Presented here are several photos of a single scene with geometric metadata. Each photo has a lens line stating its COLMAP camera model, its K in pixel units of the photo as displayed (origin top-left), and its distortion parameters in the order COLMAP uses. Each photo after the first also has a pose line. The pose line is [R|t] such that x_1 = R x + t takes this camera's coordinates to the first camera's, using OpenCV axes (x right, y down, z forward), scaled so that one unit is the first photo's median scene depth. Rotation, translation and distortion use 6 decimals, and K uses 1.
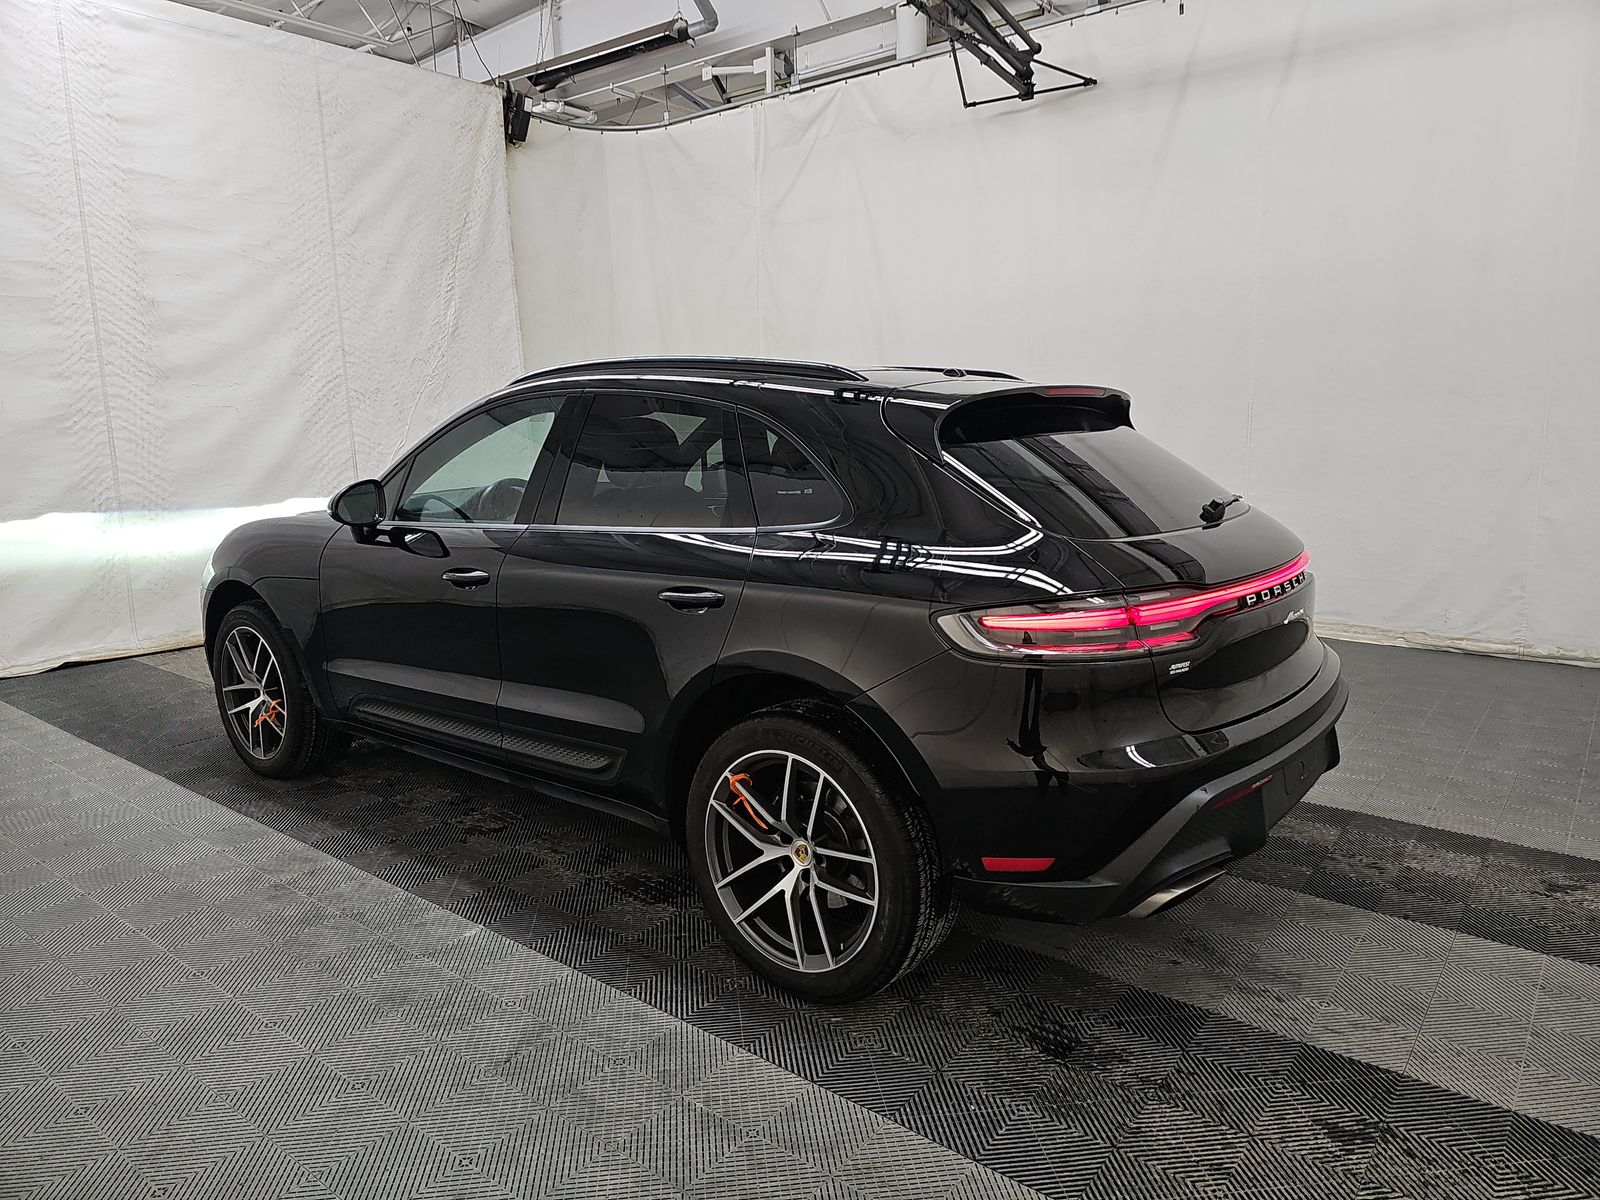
lens RADIAL K [[1038.1, 0, 807.9], [0, 1038.1, 606.1], [0, 0, 1]] dist [0.025237, -0.037116]
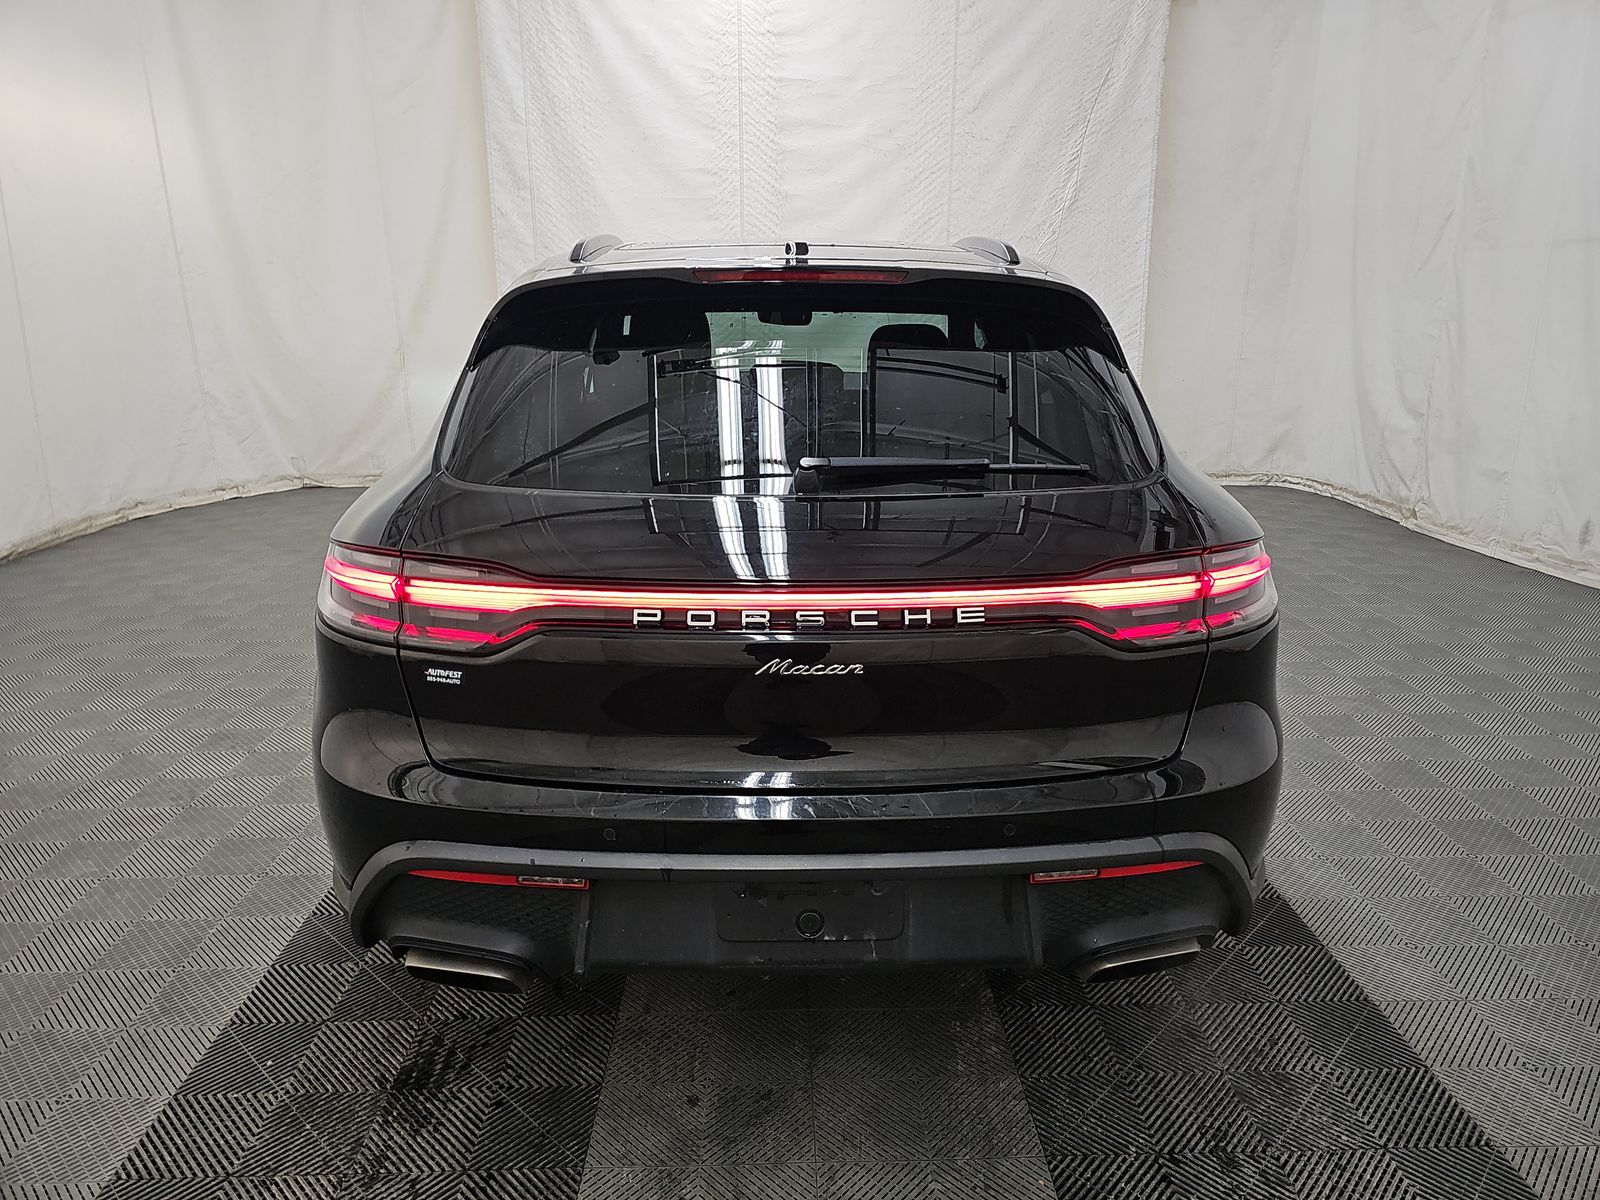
lens RADIAL K [[1038.1, 0, 807.9], [0, 1038.1, 606.1], [0, 0, 1]] dist [0.025237, -0.037116]
pose [[0.631488, 0.227519, -0.741254, 0.359402], [-0.144503, 0.973766, 0.175782, -0.051540], [0.761802, -0.003891, 0.647799, 0.256418]]
